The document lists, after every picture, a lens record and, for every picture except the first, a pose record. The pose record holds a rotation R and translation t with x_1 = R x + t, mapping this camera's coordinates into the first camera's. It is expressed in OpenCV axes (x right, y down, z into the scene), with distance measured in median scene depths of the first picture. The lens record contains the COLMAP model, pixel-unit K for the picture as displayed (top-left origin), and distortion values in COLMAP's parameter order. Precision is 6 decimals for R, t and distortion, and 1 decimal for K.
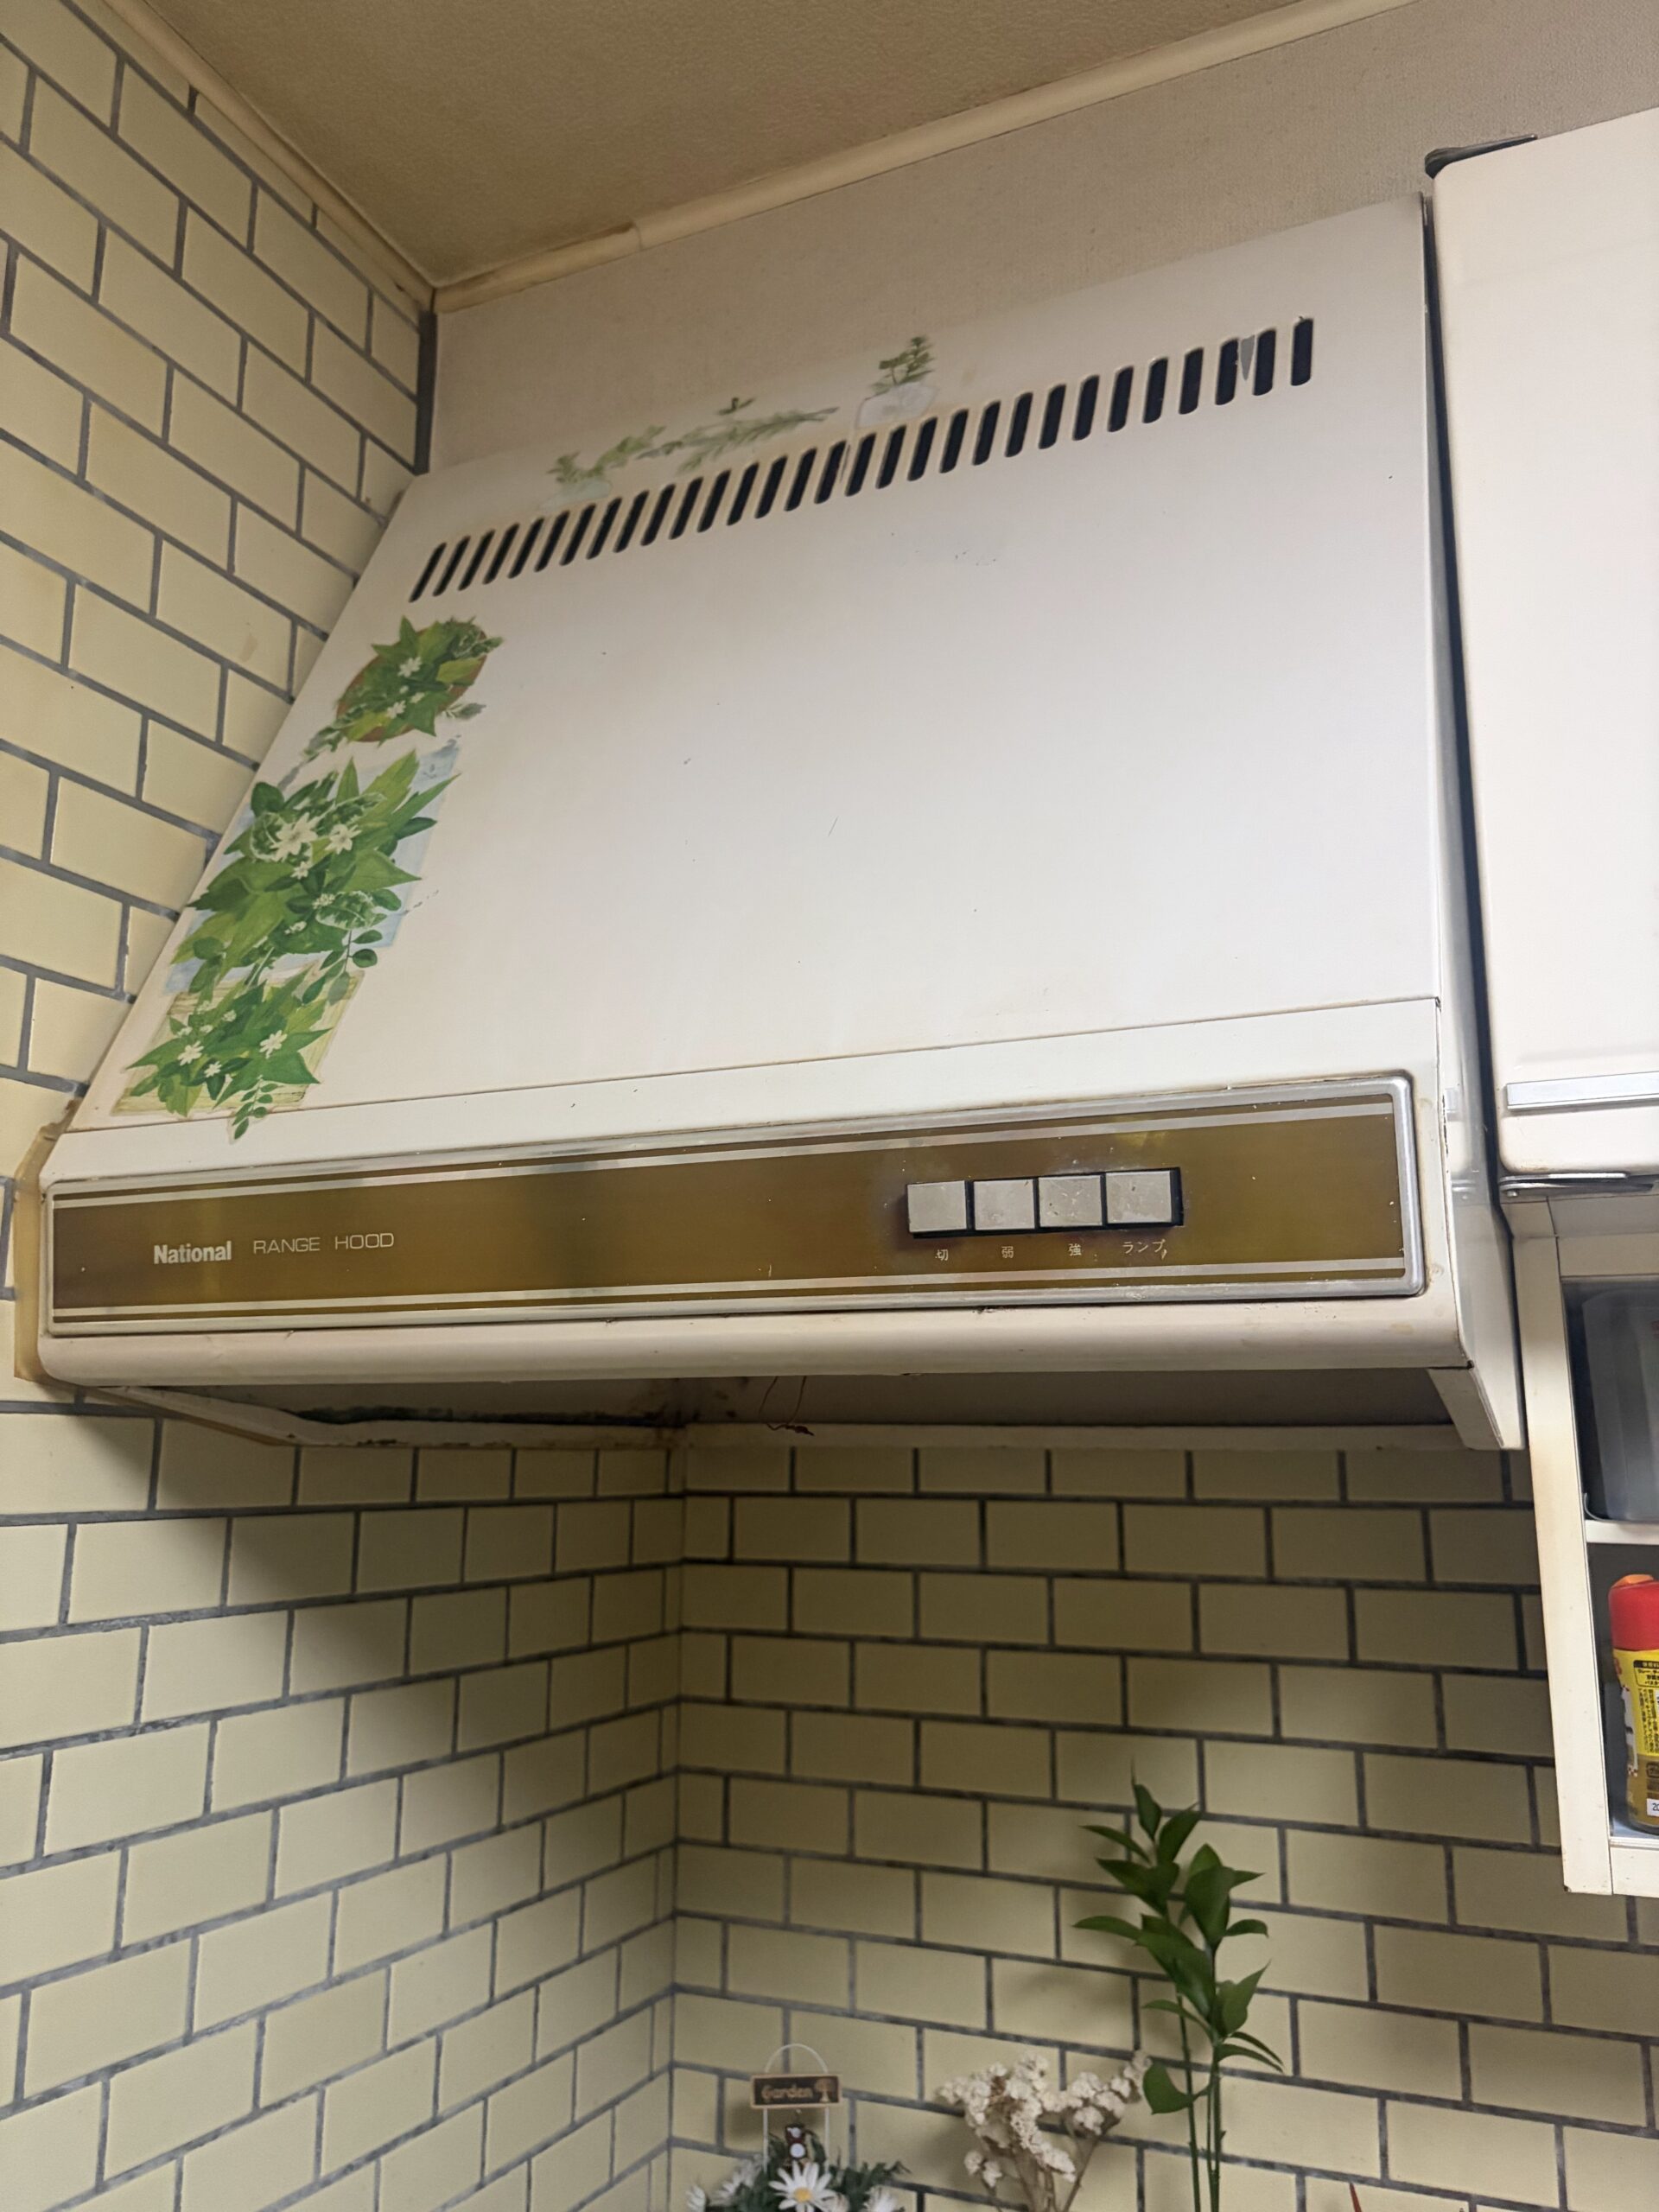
lens RADIAL K [[1688.3, 0, 838.2], [0, 1688.3, 1111.9], [0, 0, 1]] dist [0.013935, -0.002124]
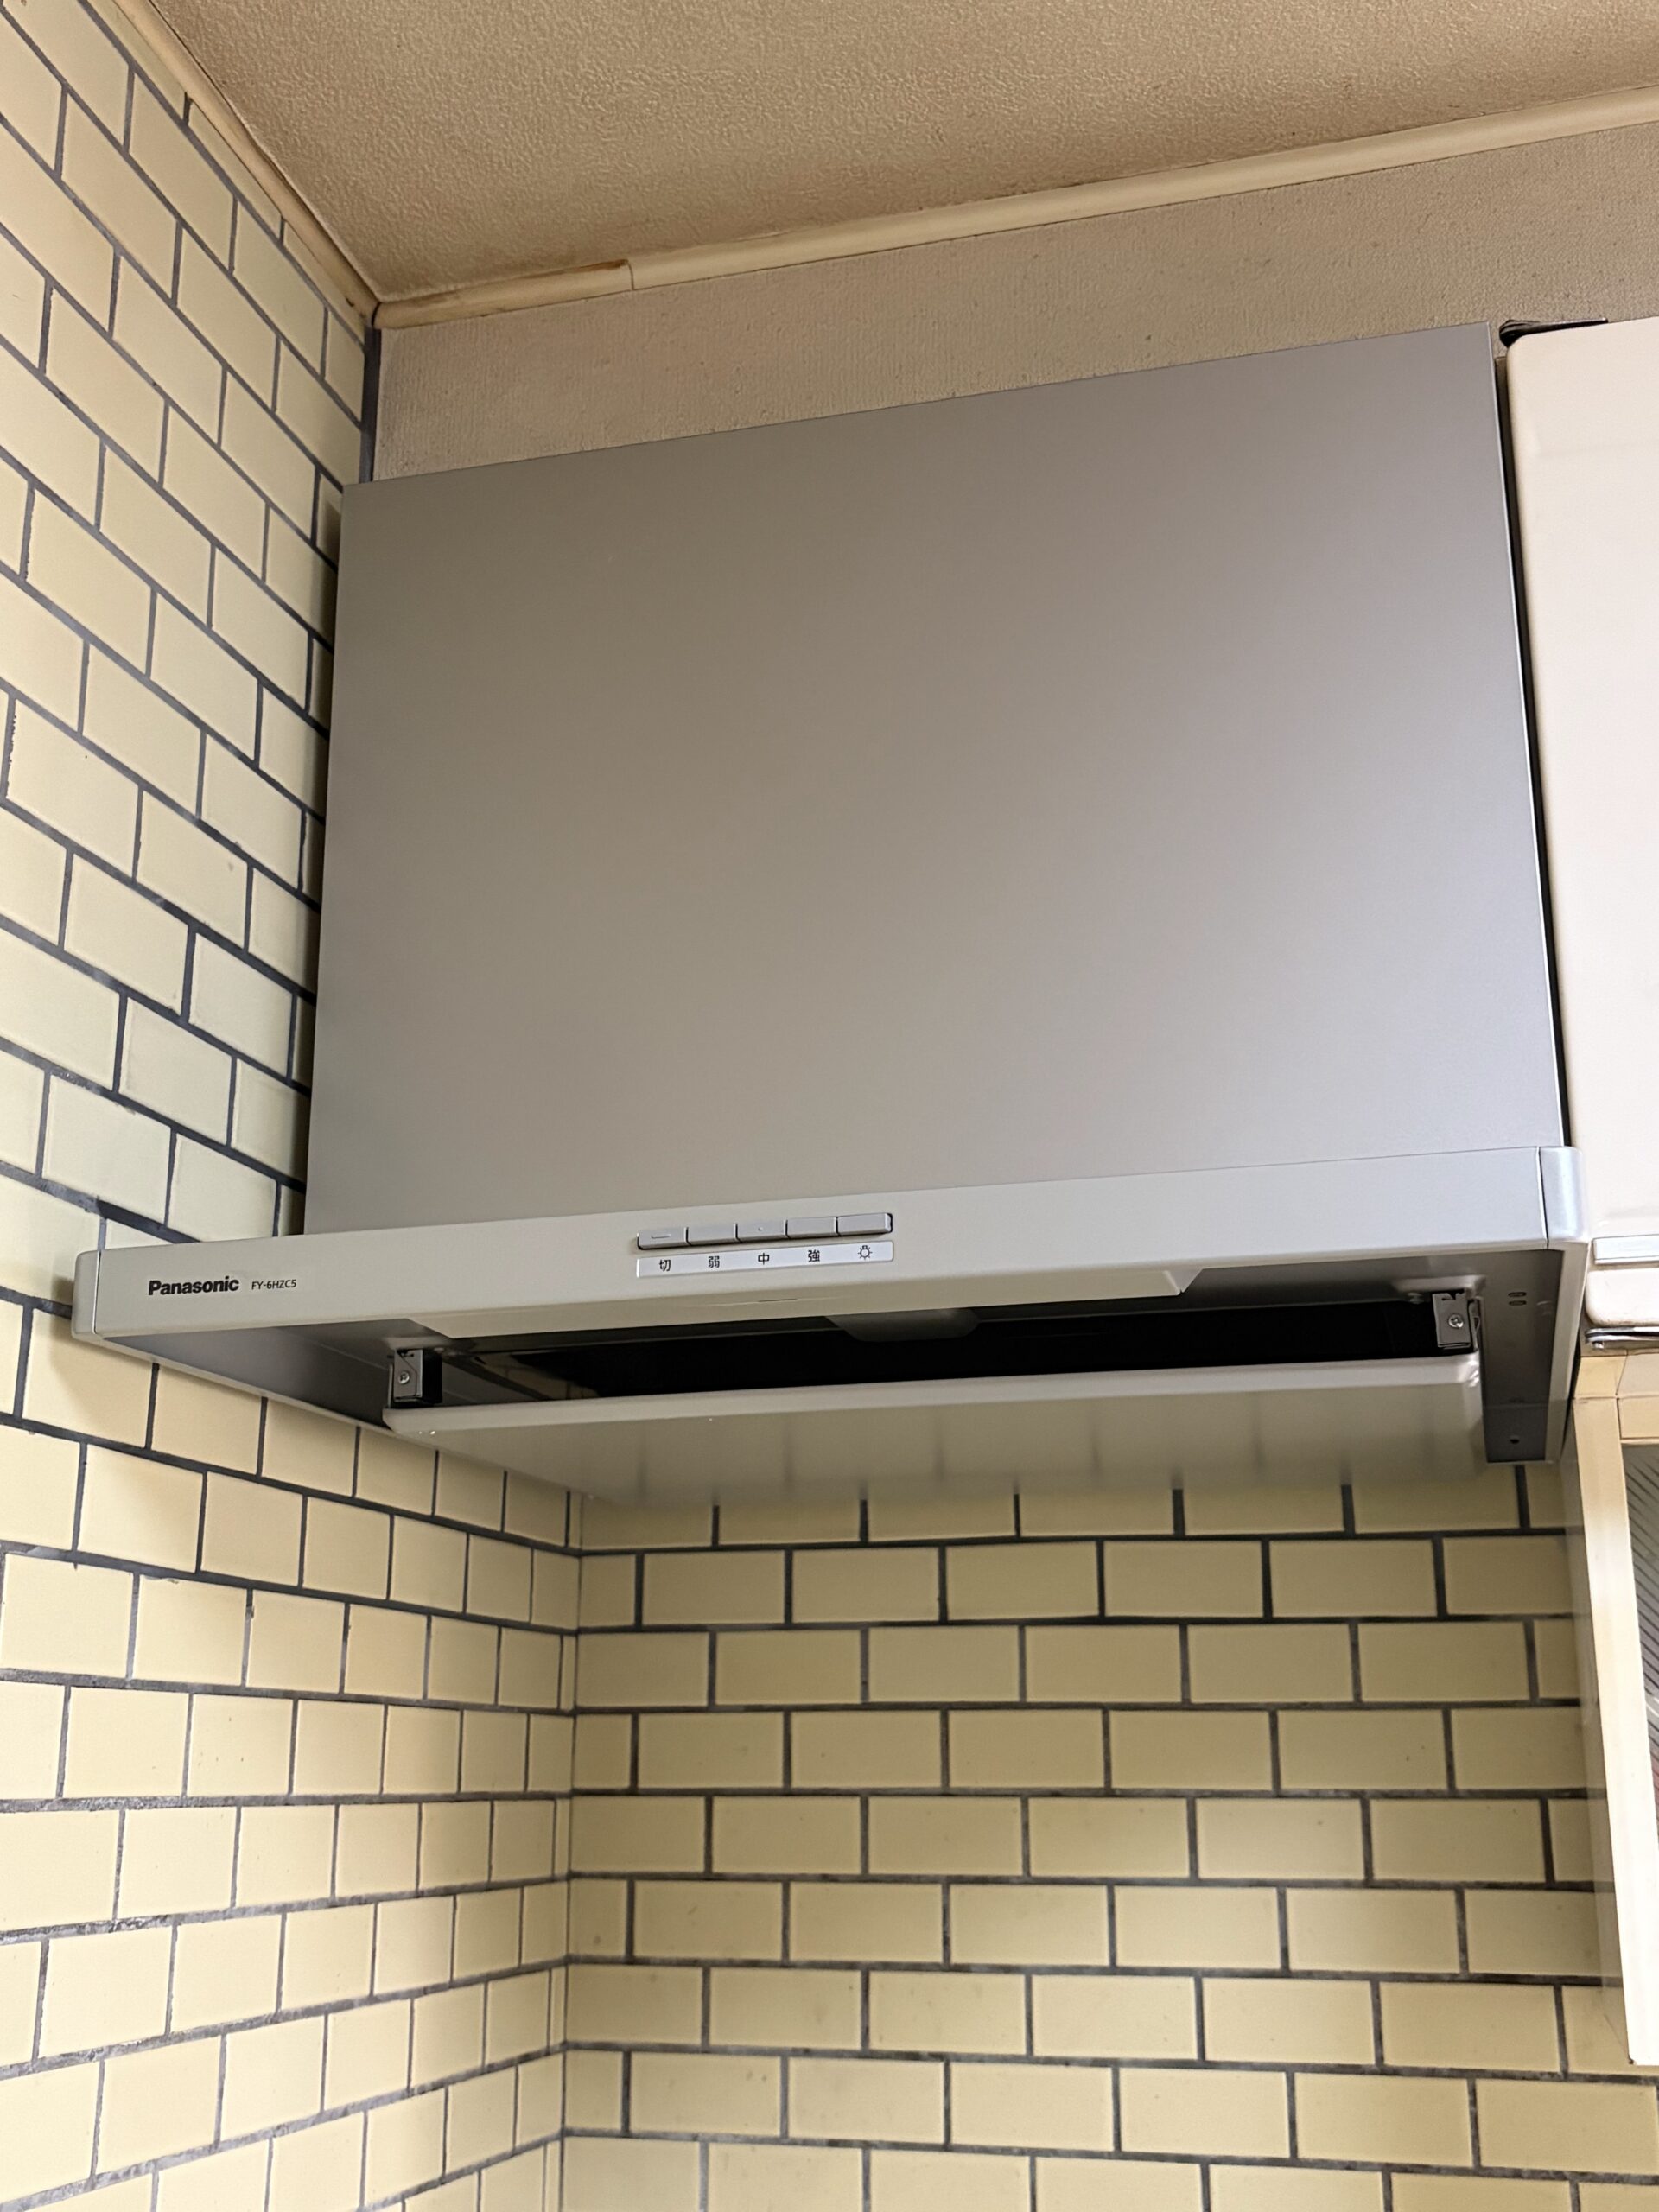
lens RADIAL K [[2380.4, 0, 837.8], [0, 2380.4, 1108.1], [0, 0, 1]] dist [0.003717, 0.011017]
pose [[0.987429, 0.037314, 0.153598, -0.200159], [-0.026336, 0.996992, -0.072893, 0.015866], [-0.155856, 0.067932, 0.985441, -0.252598]]
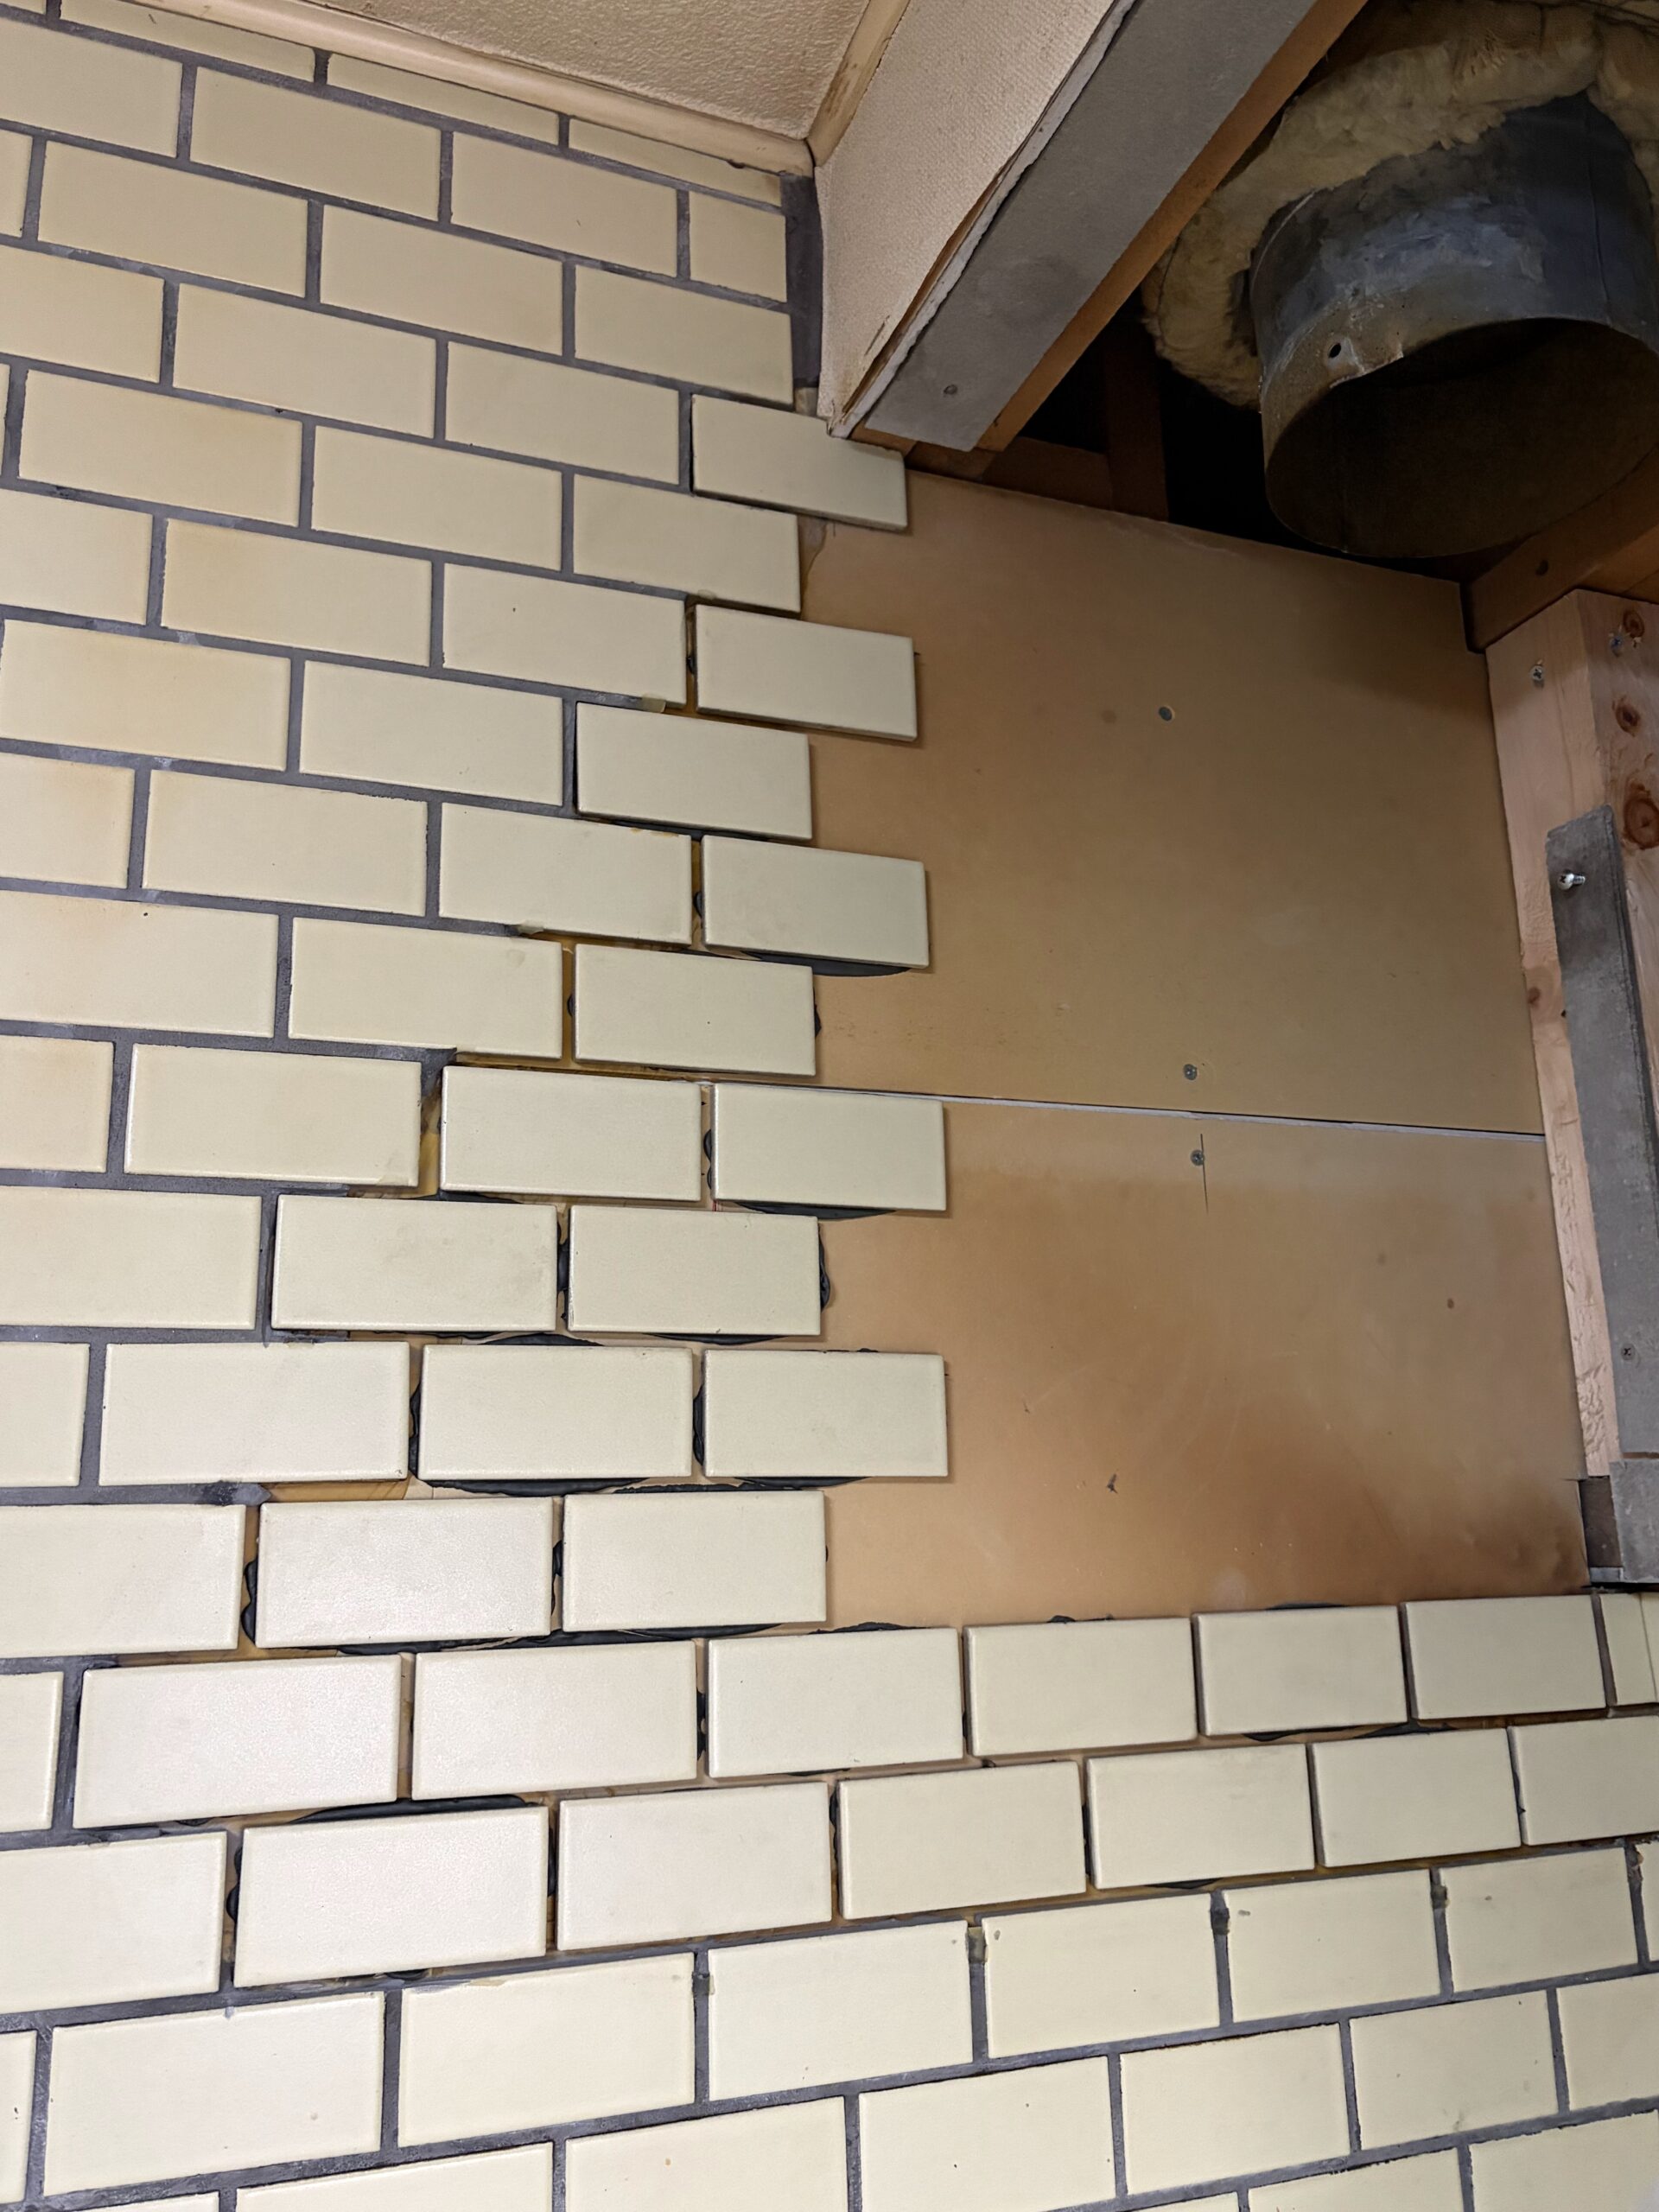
lens RADIAL K [[1754.9, 0, 829.5], [0, 1754.9, 1106.0], [0, 0, 1]] dist [0.015913, 0.005186]
pose [[0.715274, -0.195675, -0.670891, 0.186643], [0.173055, 0.979695, -0.101238, -0.039963], [0.677078, -0.043688, 0.734613, 0.532503]]
